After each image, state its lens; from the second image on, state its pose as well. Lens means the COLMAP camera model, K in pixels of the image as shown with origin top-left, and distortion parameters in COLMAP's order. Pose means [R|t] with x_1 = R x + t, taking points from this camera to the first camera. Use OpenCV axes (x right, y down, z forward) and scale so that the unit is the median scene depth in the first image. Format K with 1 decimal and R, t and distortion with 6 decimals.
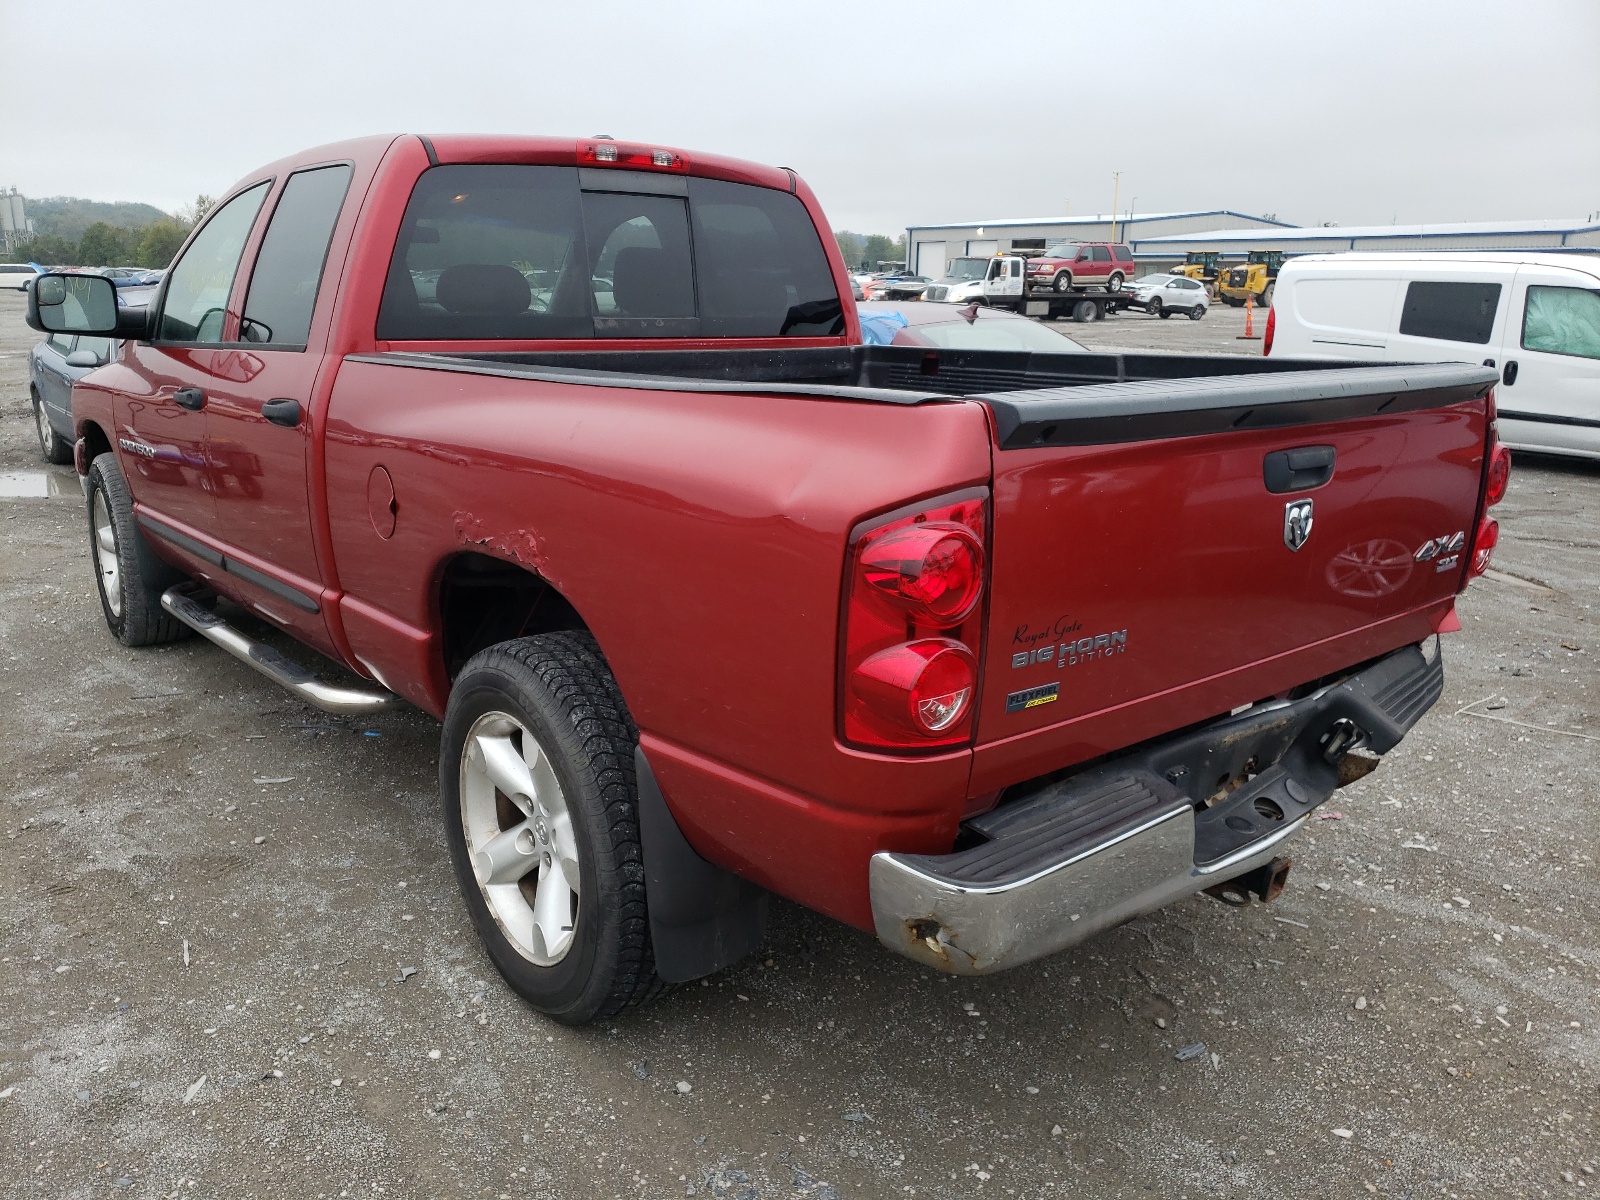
lens RADIAL K [[1263.1, 0, 786.4], [0, 1263.1, 607.5], [0, 0, 1]] dist [-0.001846, 0.076191]
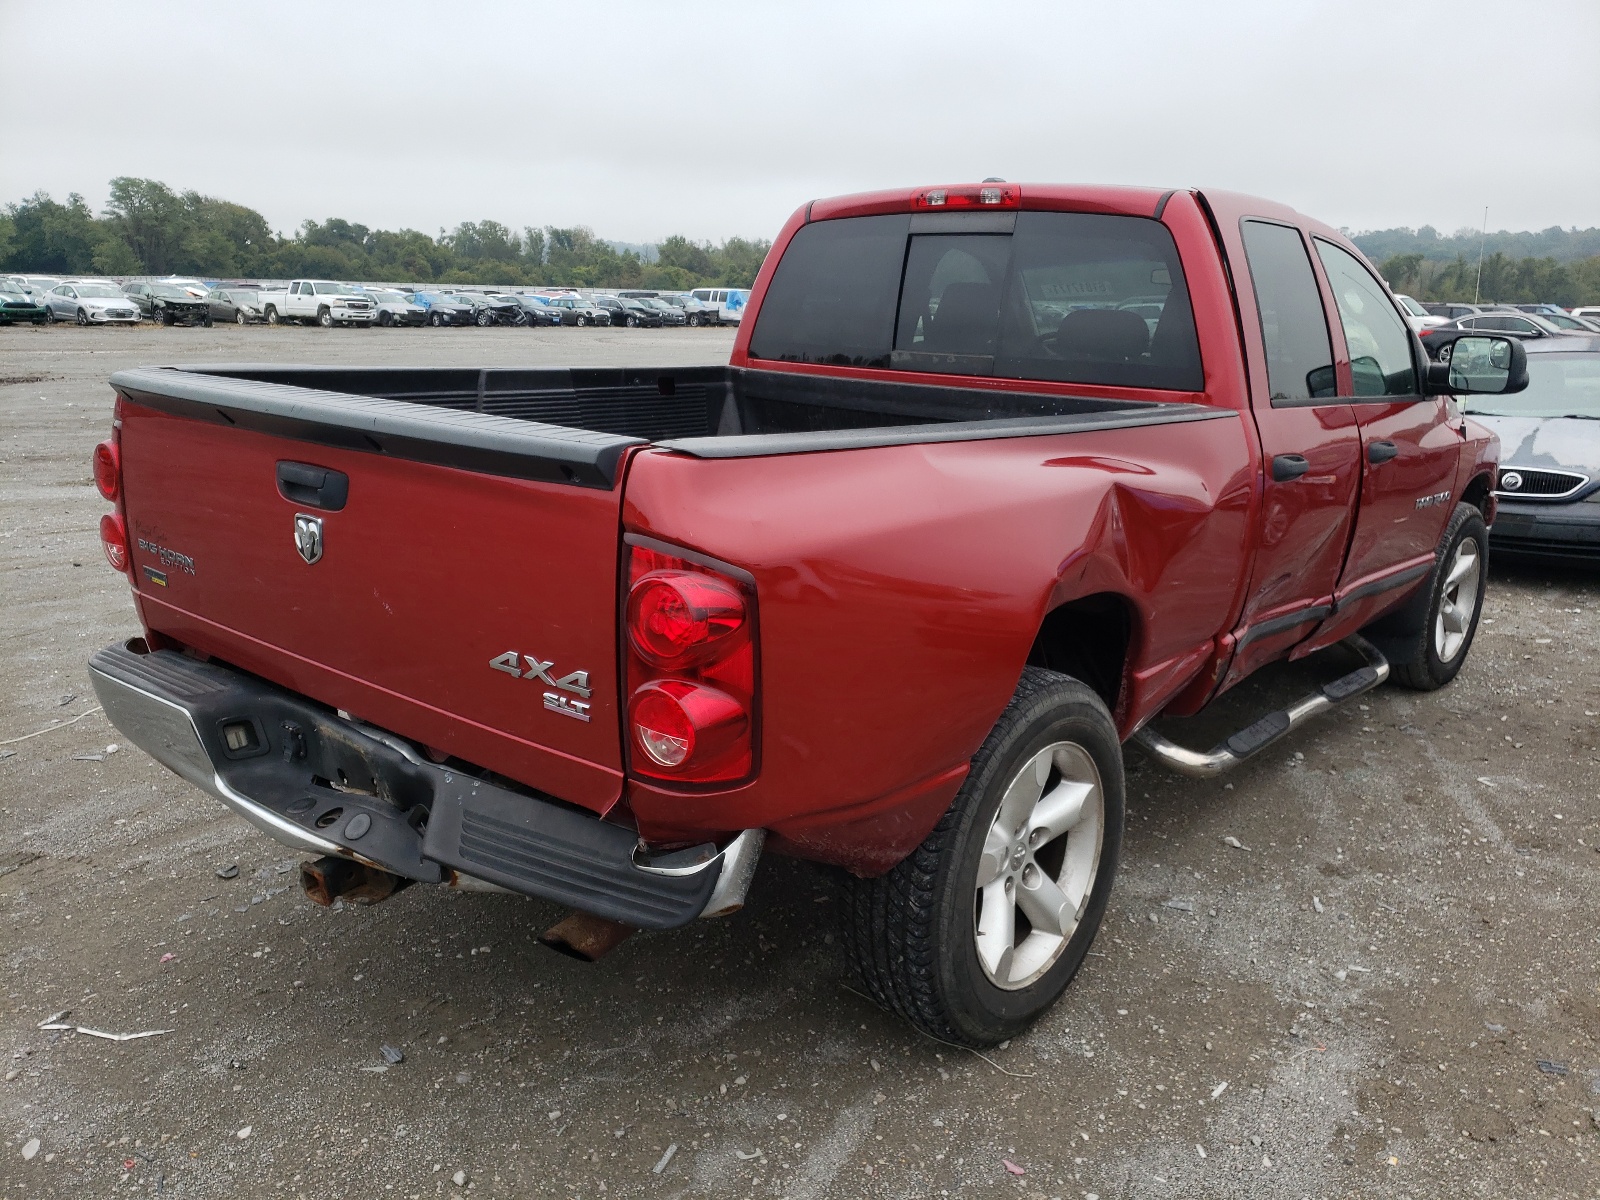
lens RADIAL K [[1270.3, 0, 800.9], [0, 1270.3, 595.3], [0, 0, 1]] dist [0.004569, 0.006293]
pose [[0.187518, 0.217714, -0.957830, 0.918246], [-0.266826, 0.949750, 0.163640, -0.184910], [0.945326, 0.224888, 0.236187, 0.707590]]
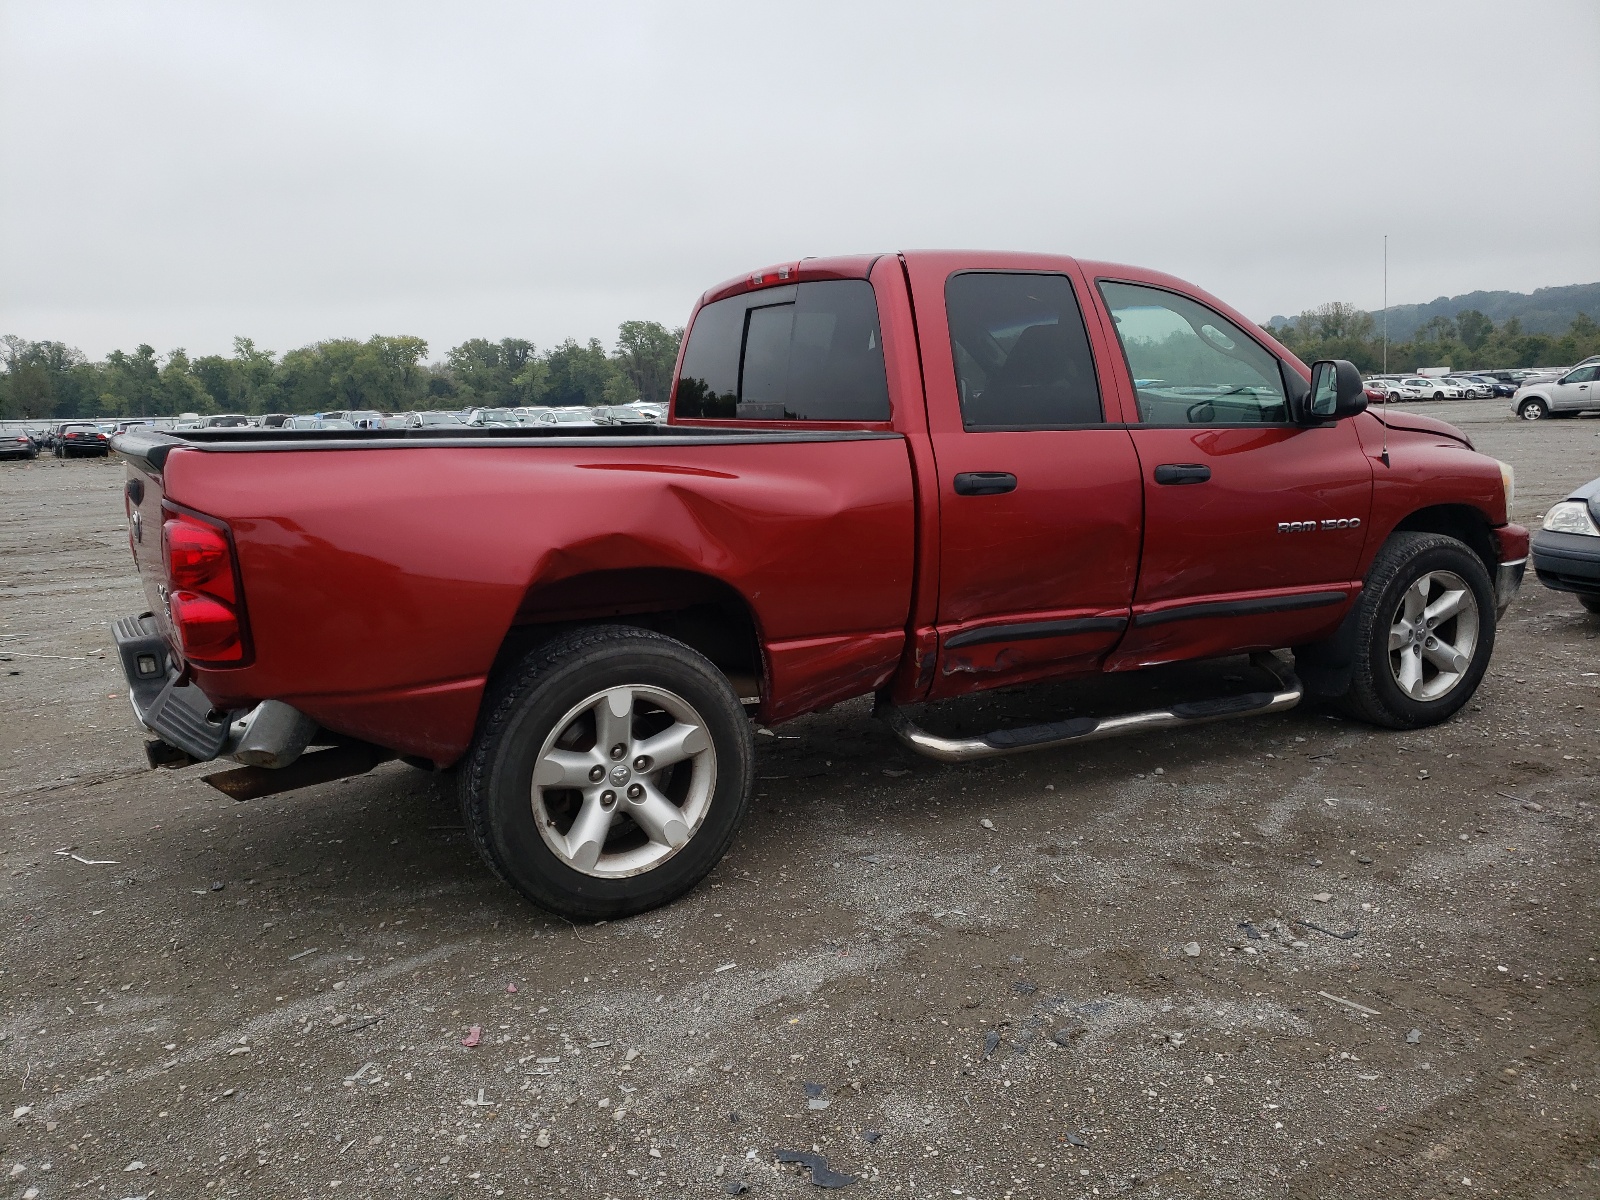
lens RADIAL K [[1263.1, 0, 786.4], [0, 1263.1, 607.5], [0, 0, 1]] dist [-0.001846, 0.076191]
pose [[-0.181661, 0.150582, -0.971763, 1.150541], [-0.215984, 0.957966, 0.188820, -0.283291], [0.959349, 0.244187, -0.141502, 1.277216]]
